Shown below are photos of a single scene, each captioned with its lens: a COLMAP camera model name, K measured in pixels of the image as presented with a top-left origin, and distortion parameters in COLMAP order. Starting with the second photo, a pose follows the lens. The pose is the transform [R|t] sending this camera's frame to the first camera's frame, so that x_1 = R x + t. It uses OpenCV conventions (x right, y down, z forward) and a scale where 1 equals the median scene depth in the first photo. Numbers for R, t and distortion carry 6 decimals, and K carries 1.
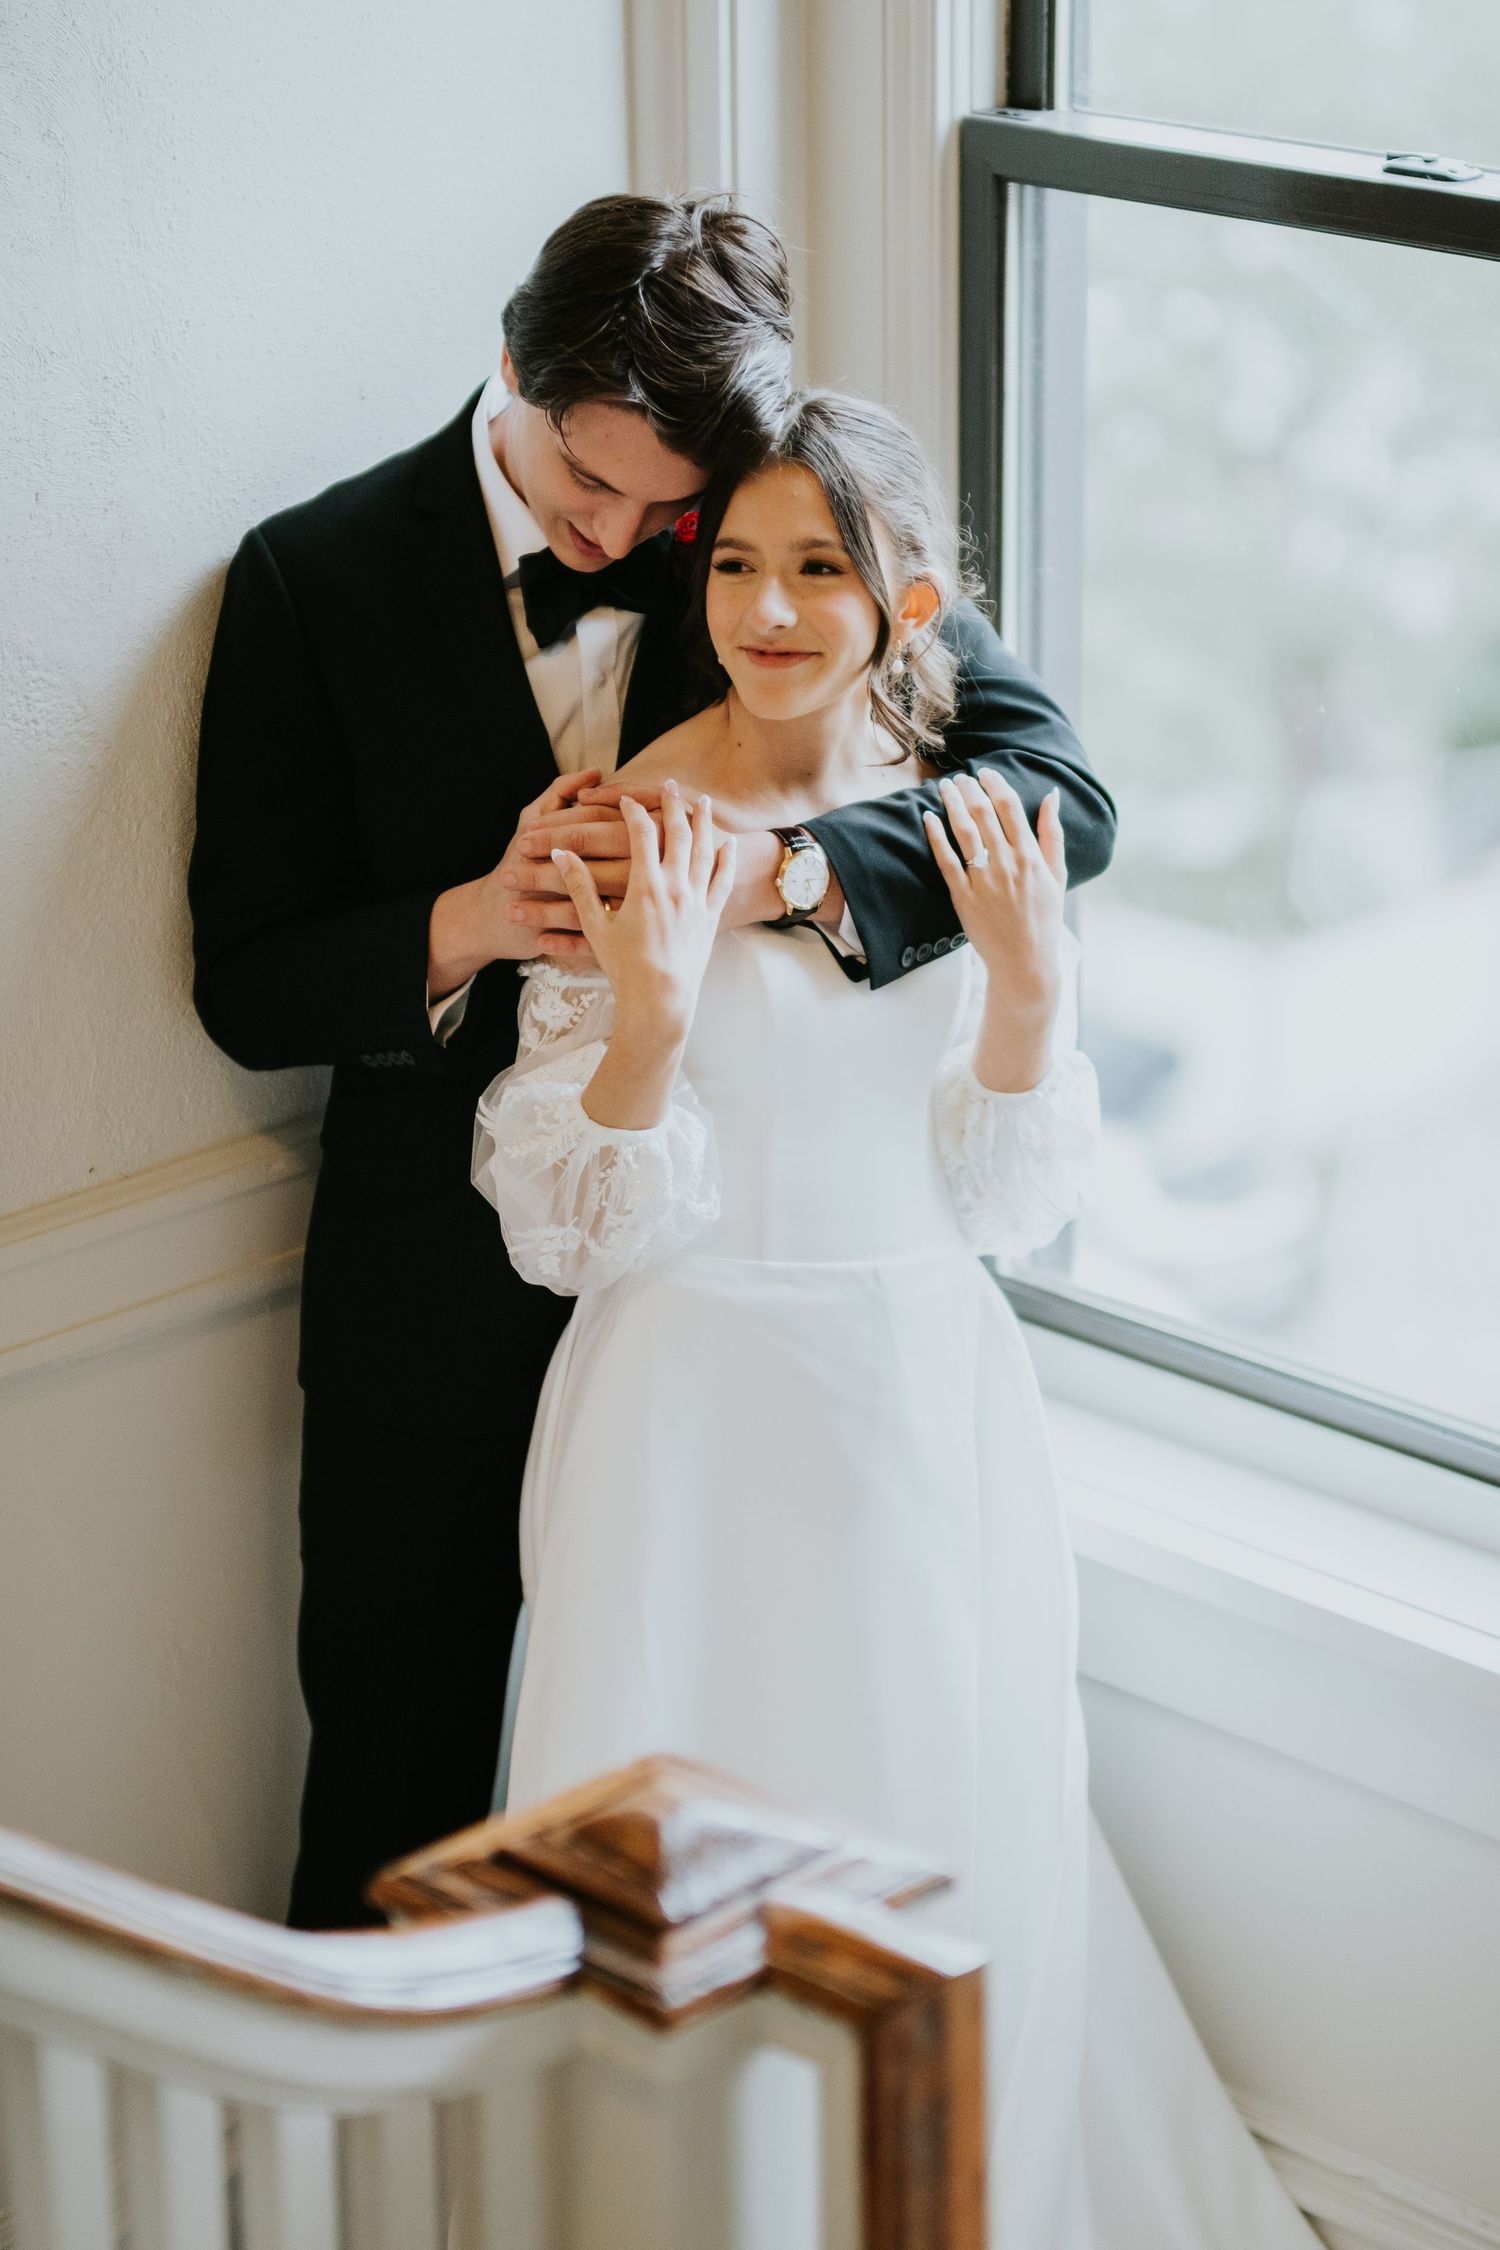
lens RADIAL K [[5173.0, 0, 750.9], [0, 5173.0, 1026.9], [0, 0, 1]] dist [0.121700, -0.093084]
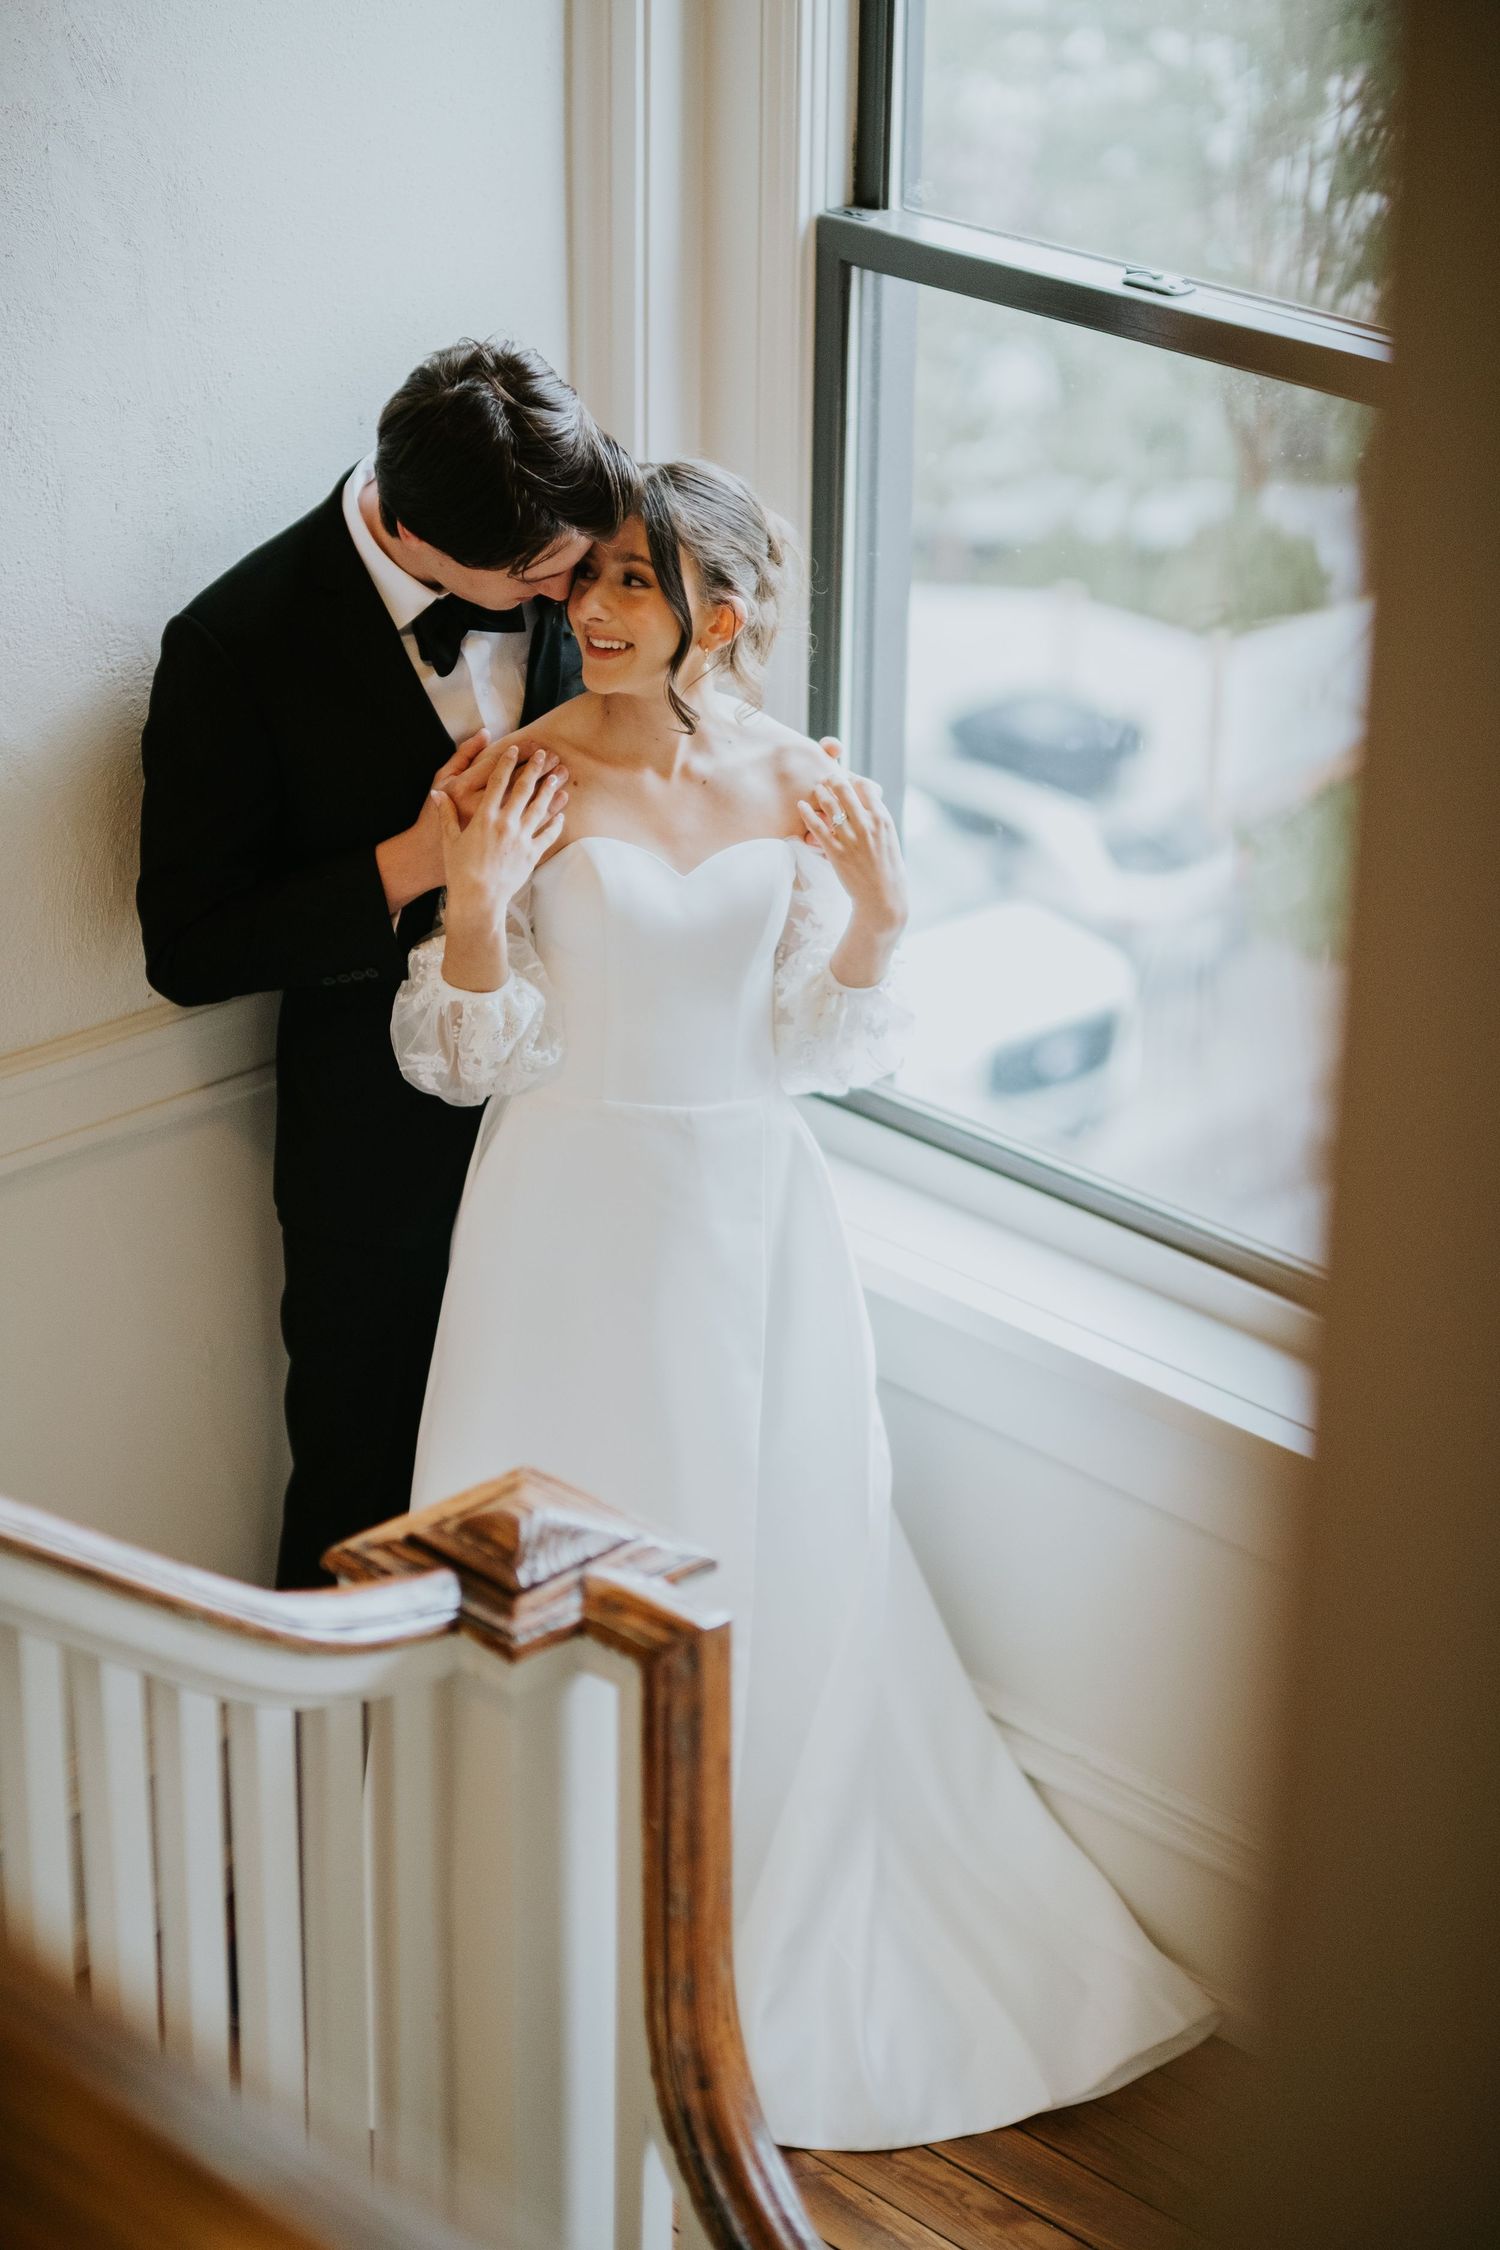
lens RADIAL K [[4850.5, 0, 689.2], [0, 4850.5, 1040.4], [0, 0, 1]] dist [0.134736, -0.277594]
pose [[0.999452, 0.026651, -0.019653, 0.054365], [-0.024857, 0.995943, 0.086490, -0.103485], [0.021878, -0.085954, 0.996059, -0.367313]]
